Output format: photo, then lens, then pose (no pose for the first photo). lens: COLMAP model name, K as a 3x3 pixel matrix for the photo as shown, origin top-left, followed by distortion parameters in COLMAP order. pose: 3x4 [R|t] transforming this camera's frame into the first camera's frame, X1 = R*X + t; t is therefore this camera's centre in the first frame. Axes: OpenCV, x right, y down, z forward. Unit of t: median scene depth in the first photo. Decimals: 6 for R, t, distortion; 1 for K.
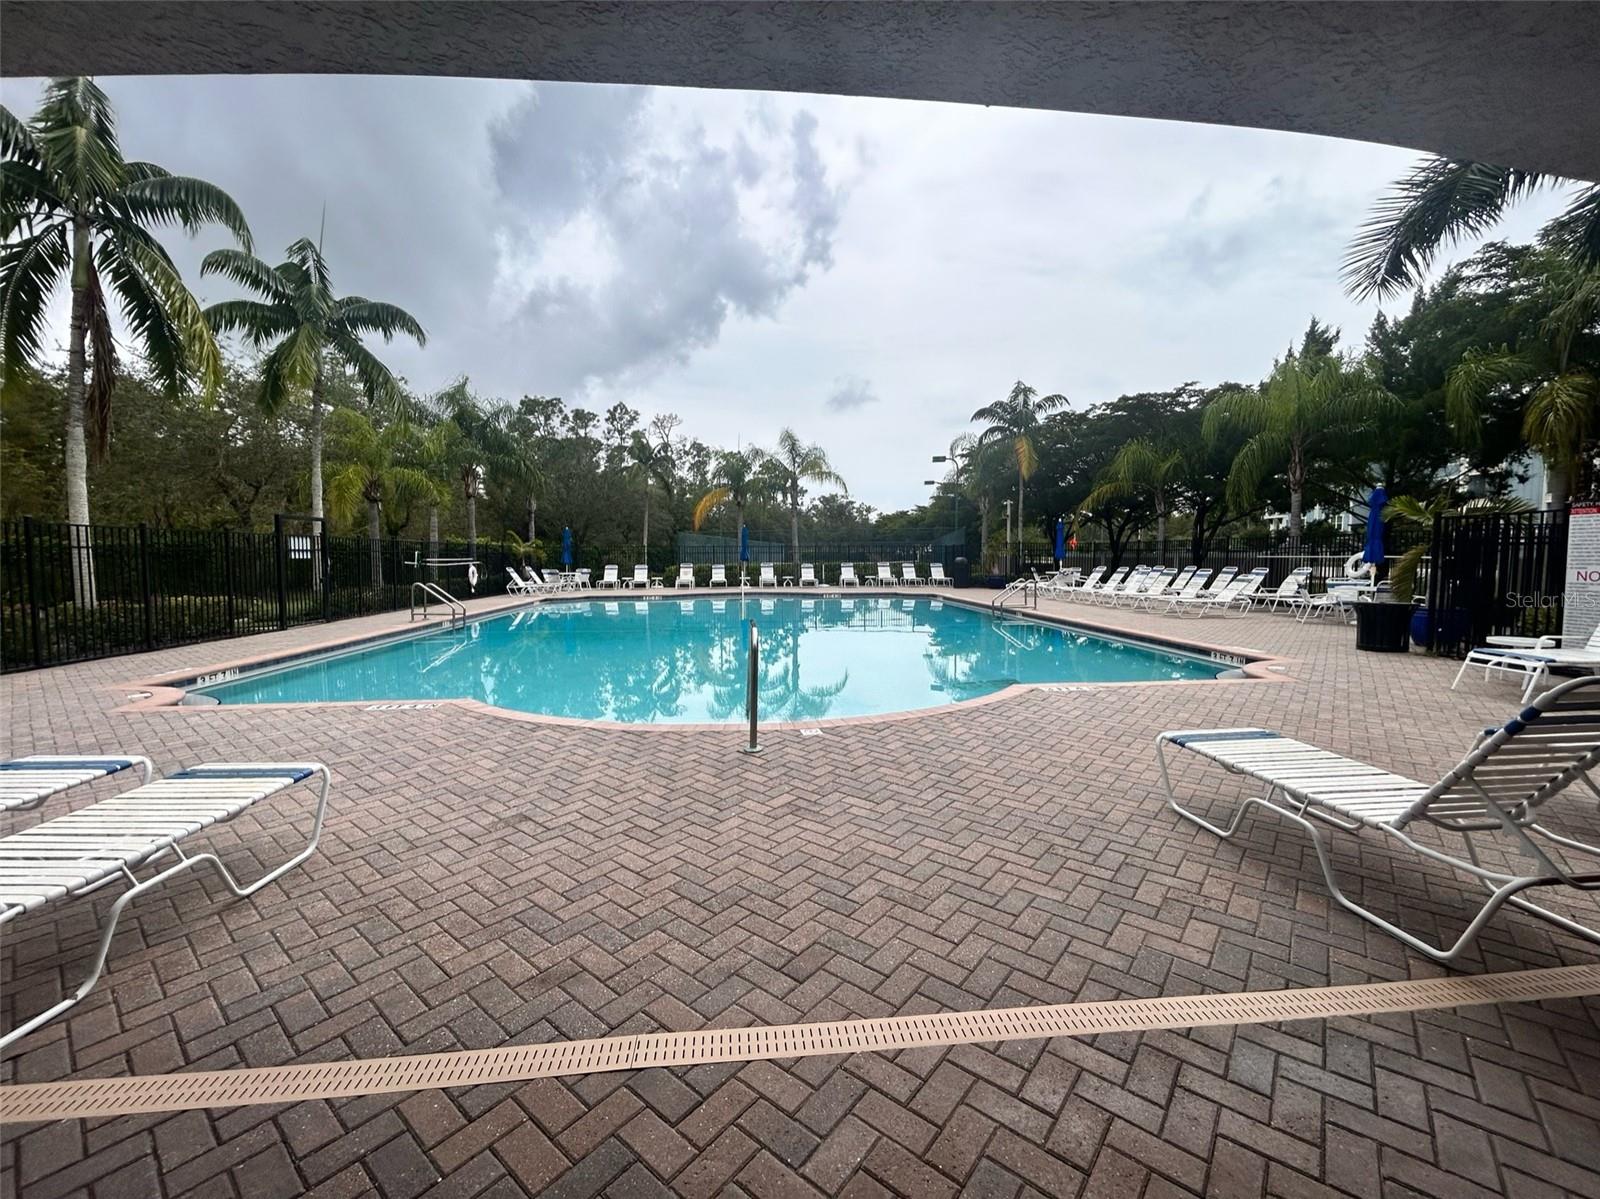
lens RADIAL K [[652.4, 0, 799.8], [0, 652.4, 598.8], [0, 0, 1]] dist [-0.006367, 0.002943]
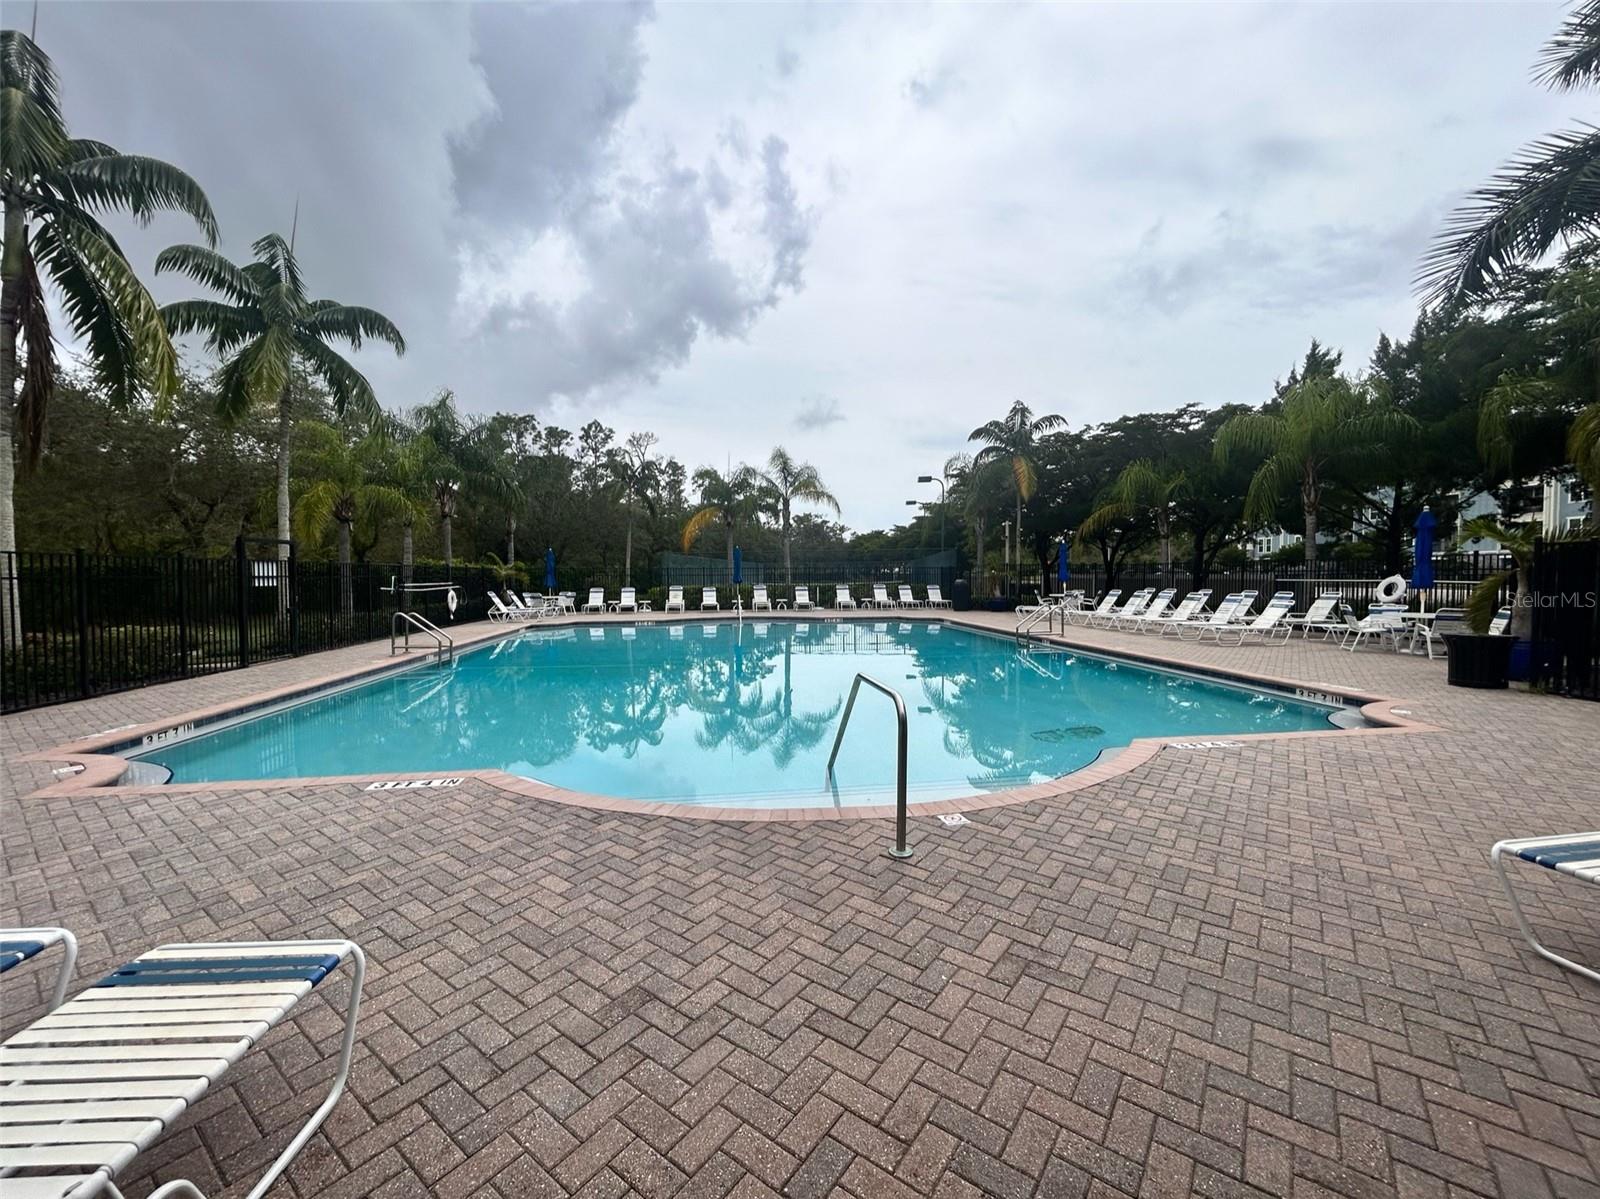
lens RADIAL K [[652.4, 0, 797.5], [0, 652.4, 599.4], [0, 0, 1]] dist [-0.006367, 0.002943]
pose [[0.999061, -0.002850, 0.043234, -0.067058], [0.004050, 0.999608, -0.027709, -0.013613], [-0.043138, 0.027858, 0.998681, 0.068445]]
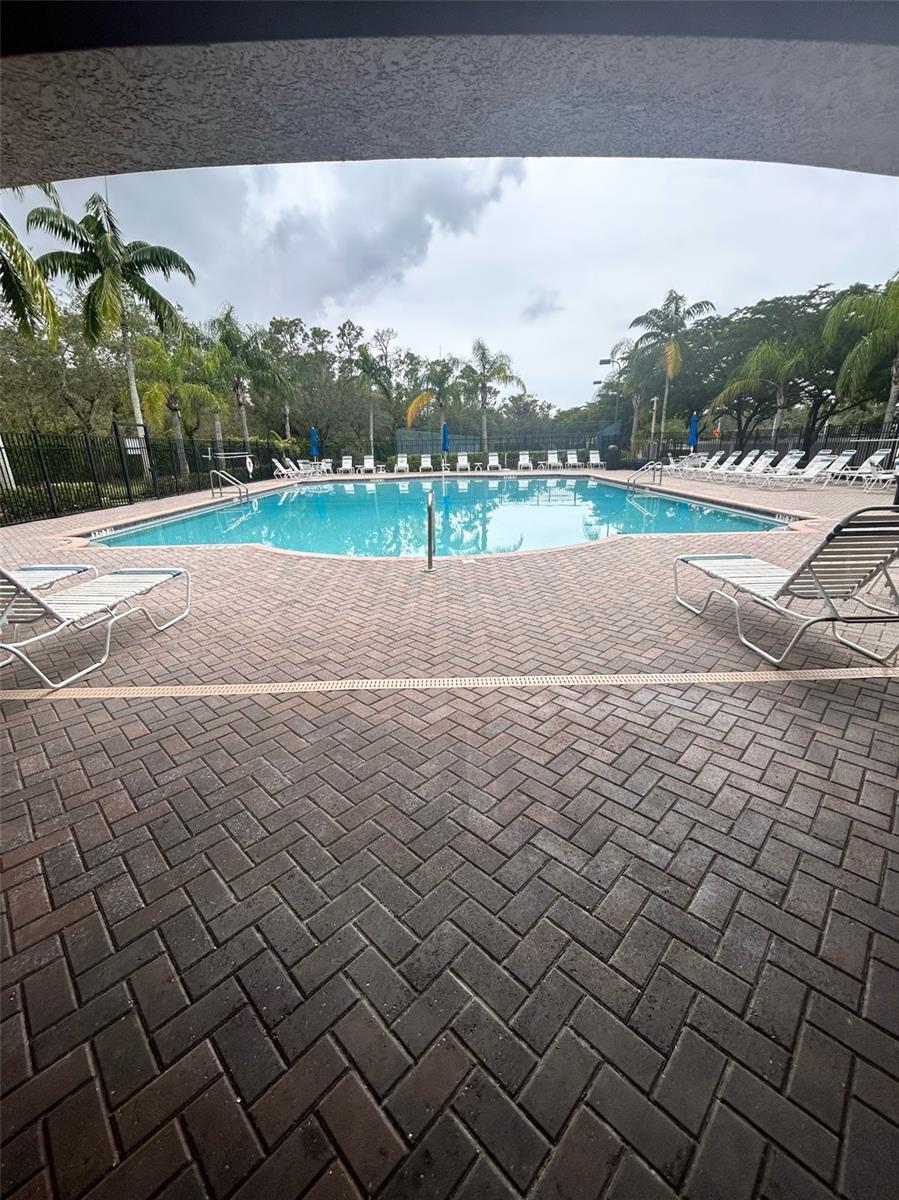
lens RADIAL K [[489.3, 0, 450.2], [0, 489.3, 603.0], [0, 0, 1]] dist [-0.006367, 0.002943]
pose [[0.996184, 0.010565, -0.086633, 0.025231], [0.010559, 0.970766, 0.239797, 0.005839], [0.086634, -0.239797, 0.966950, -0.057674]]
